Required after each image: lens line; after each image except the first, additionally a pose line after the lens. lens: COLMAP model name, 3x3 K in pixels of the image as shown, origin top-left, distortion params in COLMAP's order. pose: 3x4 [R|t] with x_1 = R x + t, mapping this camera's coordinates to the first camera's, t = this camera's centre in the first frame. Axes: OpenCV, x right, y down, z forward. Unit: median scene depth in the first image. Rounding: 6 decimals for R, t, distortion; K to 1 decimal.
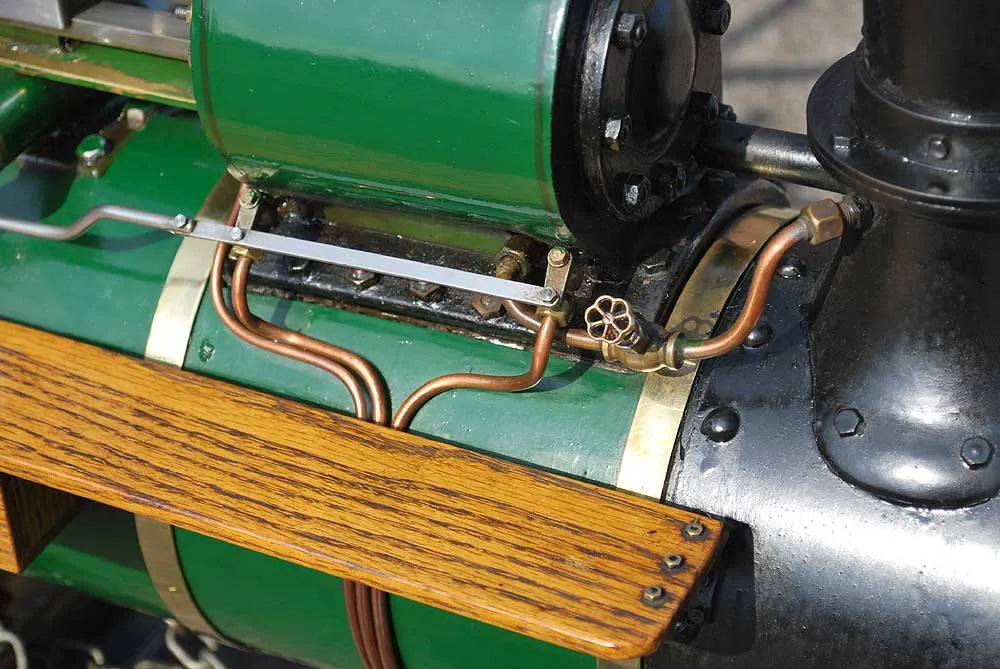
lens RADIAL K [[2228.9, 0, 500.0], [0, 2228.9, 334.5], [0, 0, 1]] dist [0.068745, -0.077363]
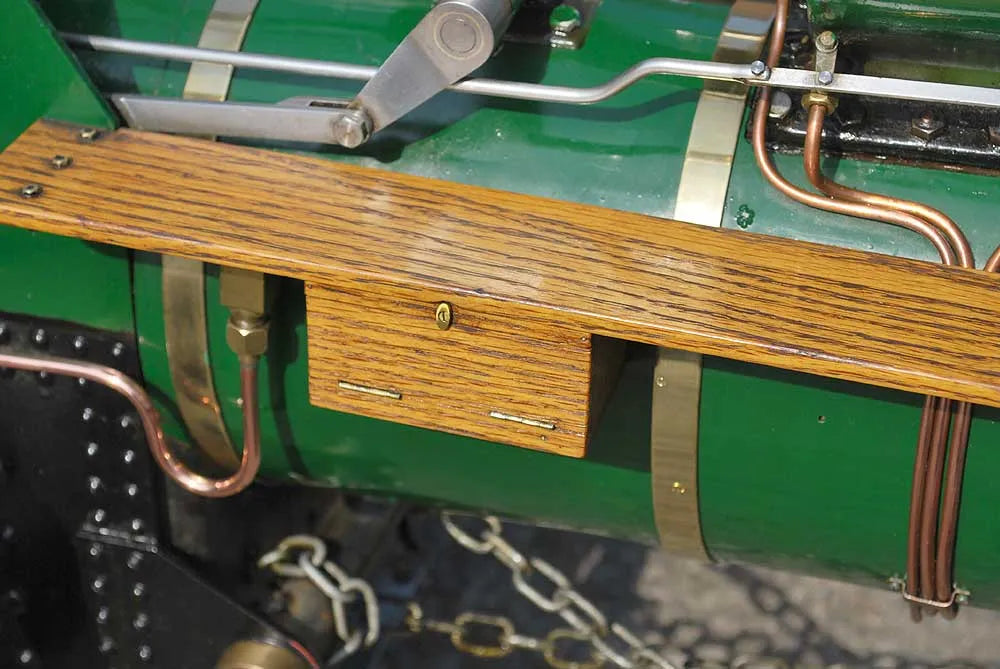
lens RADIAL K [[2228.9, 0, 500.0], [0, 2228.9, 334.5], [0, 0, 1]] dist [0.068745, -0.077363]
pose [[0.981054, -0.035825, 0.190393, -0.441632], [0.044619, 0.998116, -0.042105, 0.097904], [-0.188526, 0.049803, 0.980805, 0.105456]]
